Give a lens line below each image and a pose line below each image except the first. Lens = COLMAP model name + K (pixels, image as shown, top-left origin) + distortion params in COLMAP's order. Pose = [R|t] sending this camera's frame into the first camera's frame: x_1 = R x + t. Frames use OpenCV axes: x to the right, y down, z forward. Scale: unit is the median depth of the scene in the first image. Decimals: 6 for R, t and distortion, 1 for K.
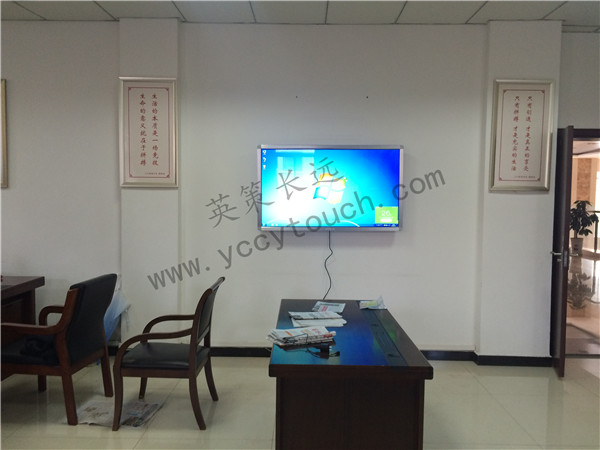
lens RADIAL K [[514.7, 0, 300.0], [0, 514.7, 225.0], [0, 0, 1]] dist [0.001483, -0.022828]
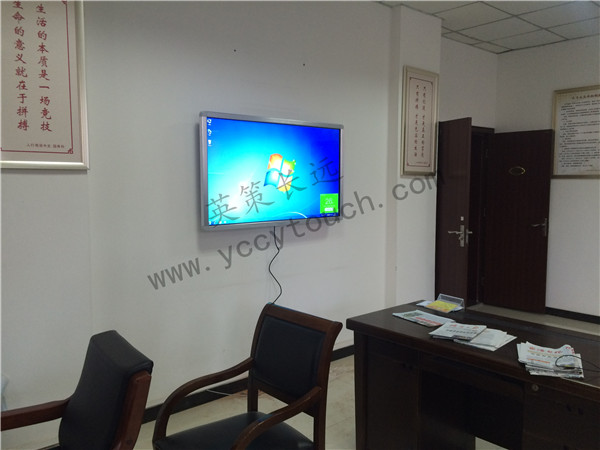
lens RADIAL K [[514.7, 0, 300.0], [0, 514.7, 225.0], [0, 0, 1]] dist [0.001483, -0.022828]
pose [[0.729939, -0.065131, 0.680403, -0.473544], [0.036657, 0.997747, 0.056183, -0.033677], [-0.682529, -0.016069, 0.730682, 0.388032]]
